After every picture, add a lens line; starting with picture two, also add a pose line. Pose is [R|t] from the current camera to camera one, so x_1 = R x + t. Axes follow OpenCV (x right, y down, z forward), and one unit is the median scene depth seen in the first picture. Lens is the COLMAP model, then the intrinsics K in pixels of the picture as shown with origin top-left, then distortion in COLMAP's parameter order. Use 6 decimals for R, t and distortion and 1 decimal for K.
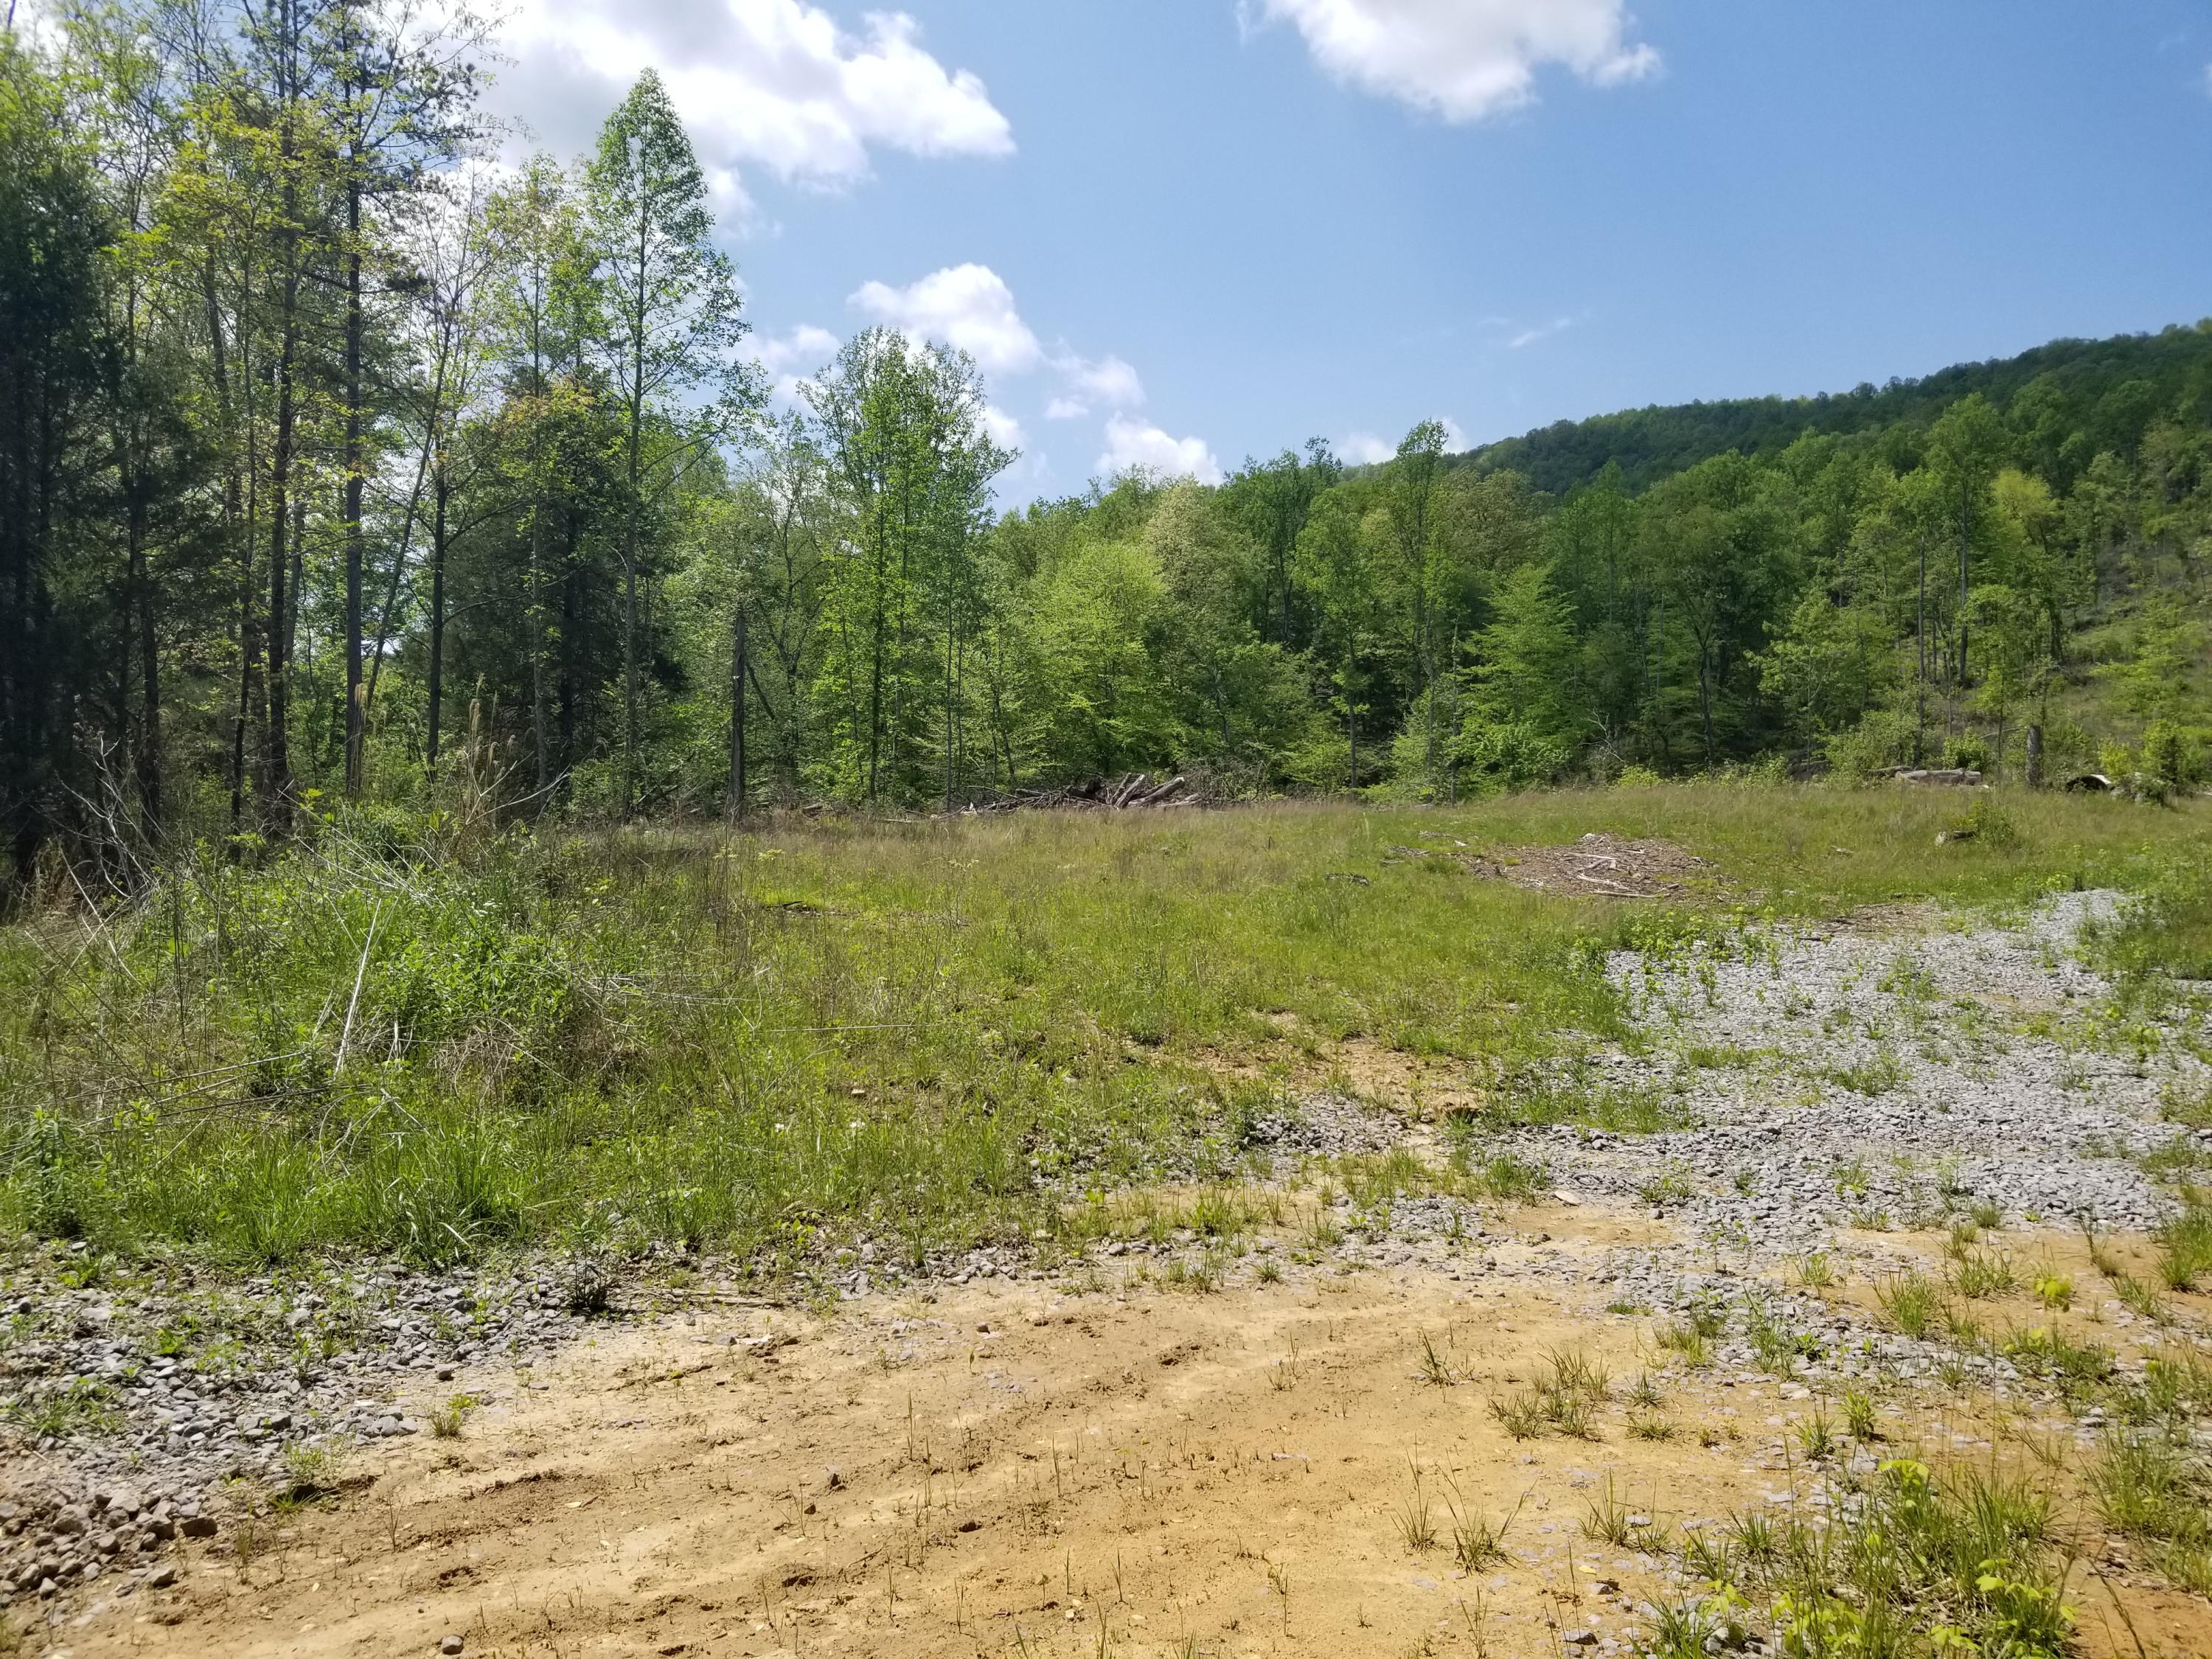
lens RADIAL K [[1759.4, 0, 1077.2], [0, 1759.4, 833.7], [0, 0, 1]] dist [0.083684, -0.125666]
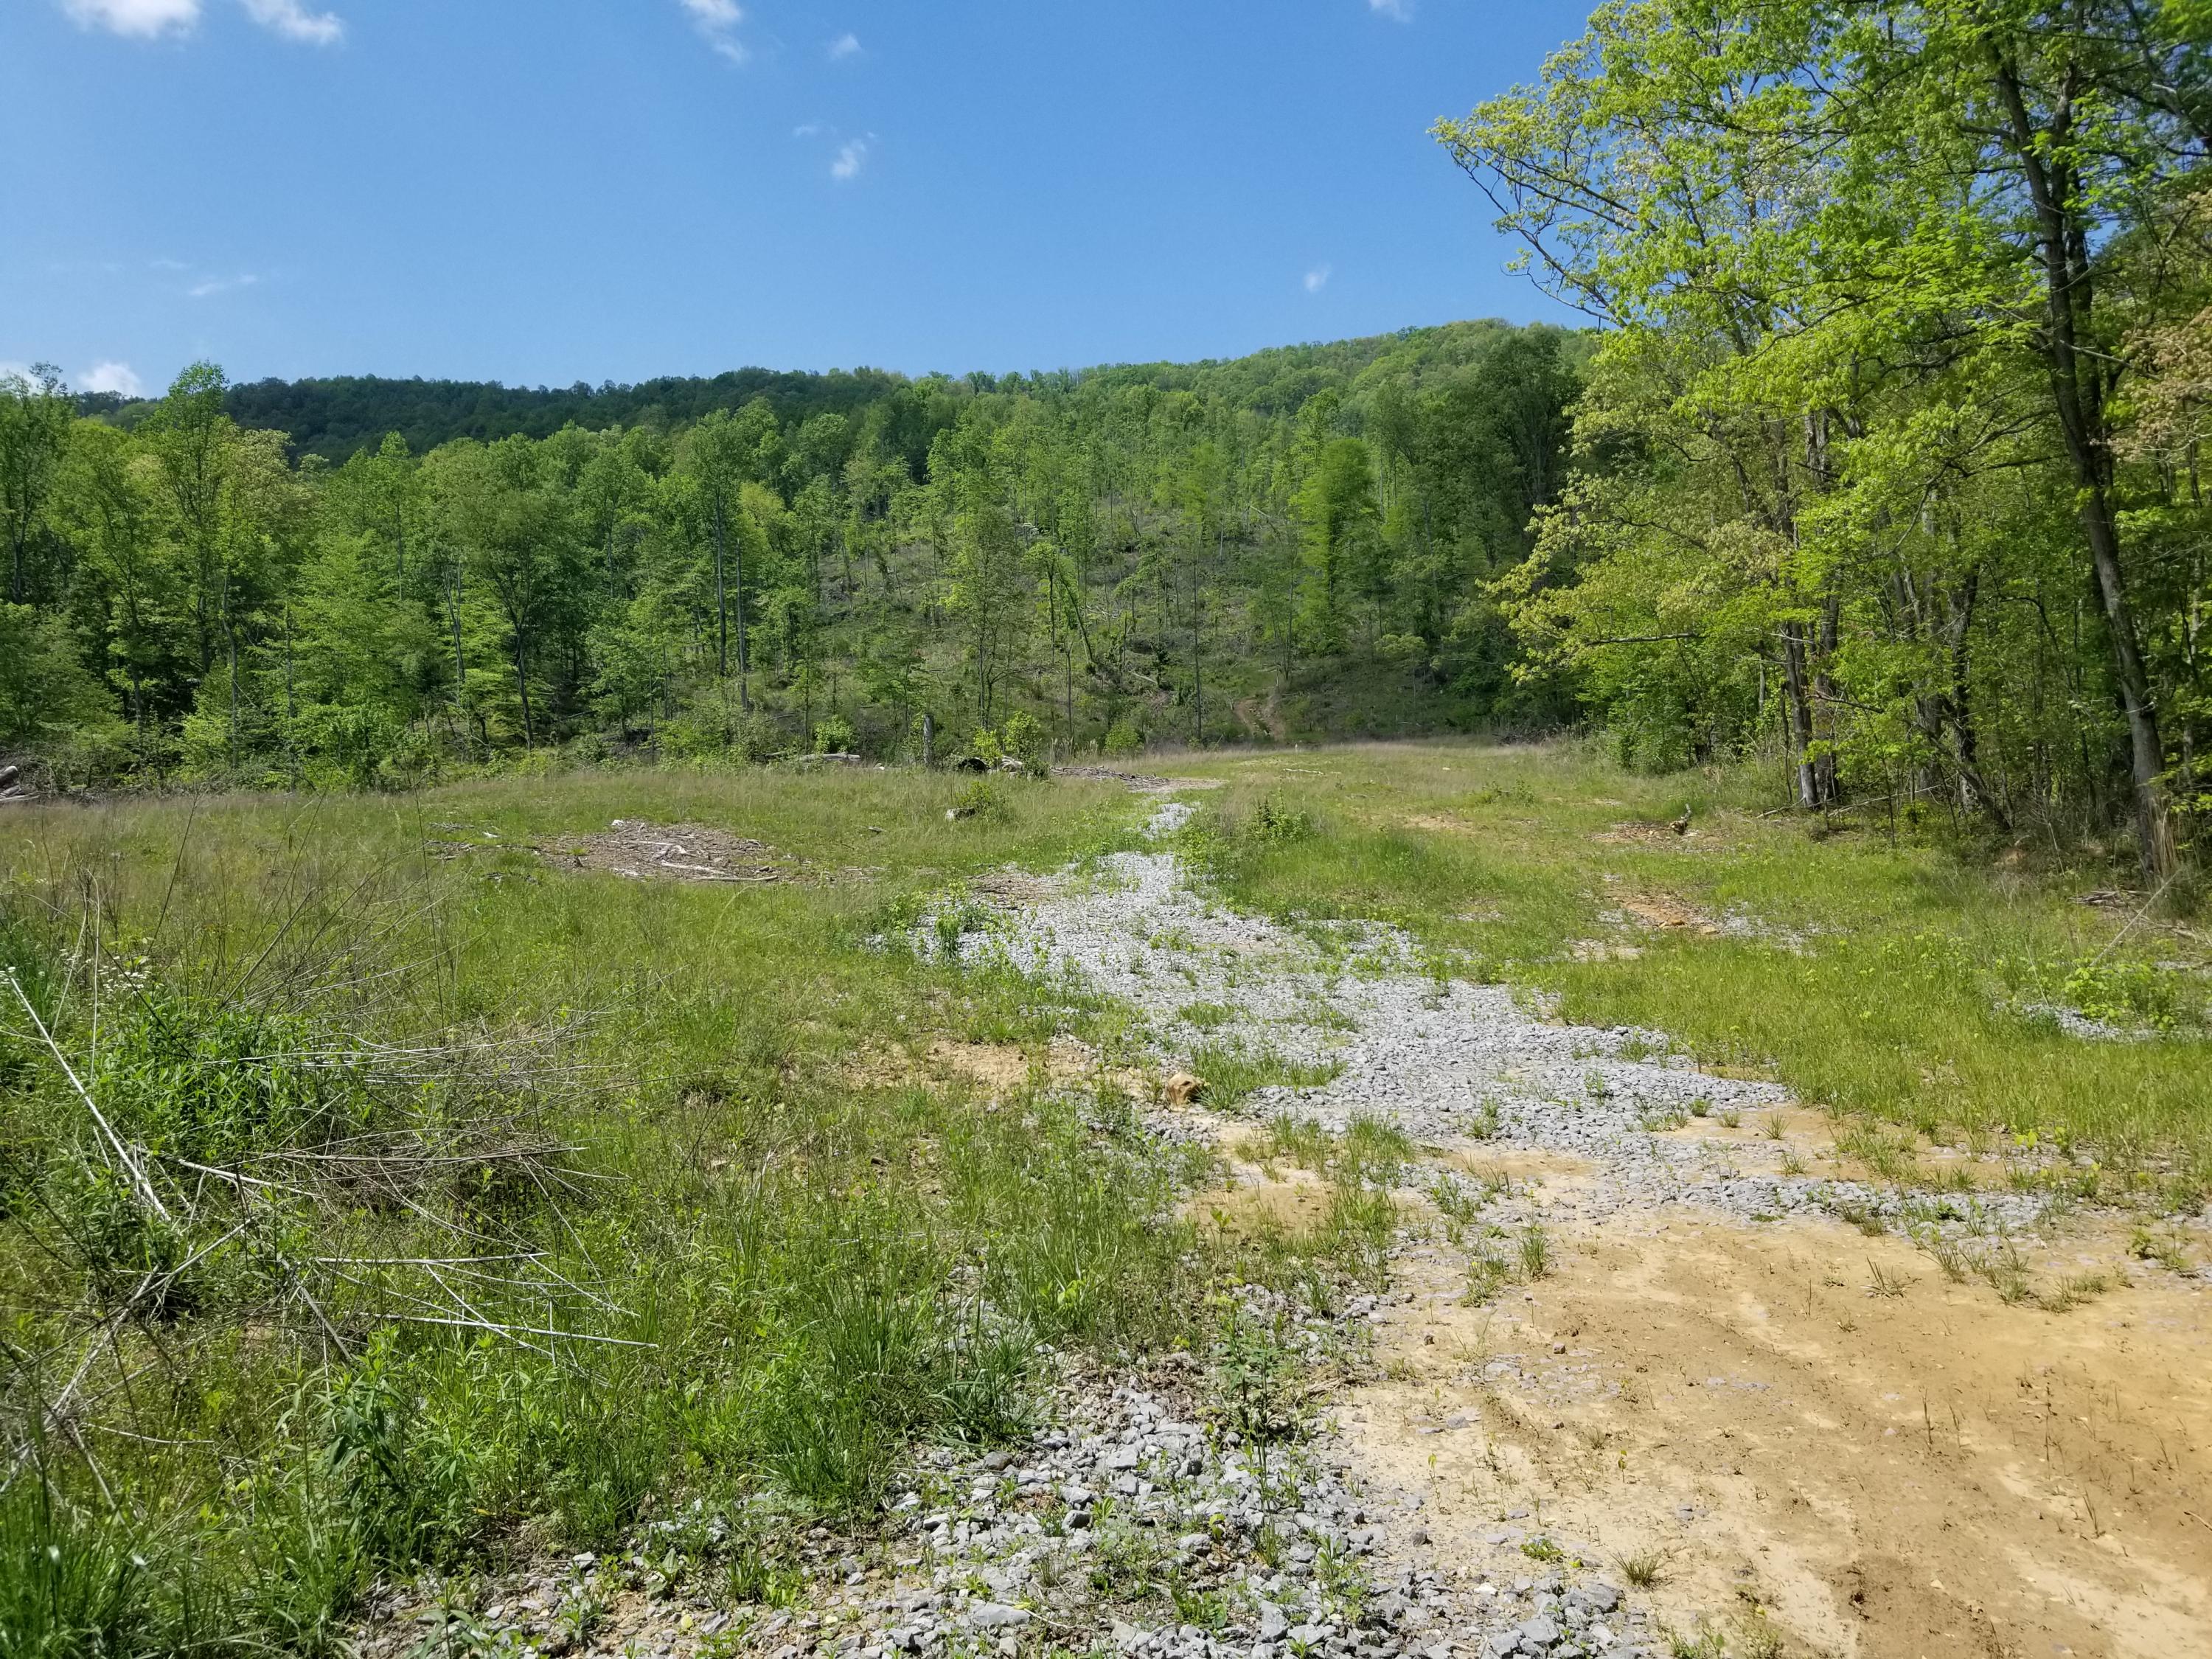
lens RADIAL K [[1759.4, 0, 1128.4], [0, 1759.4, 830.8], [0, 0, 1]] dist [0.083684, -0.125666]
pose [[0.750255, -0.034295, 0.660259, -0.169802], [0.029083, 0.999399, 0.018863, -0.005139], [-0.660509, 0.005050, 0.750801, 0.081651]]
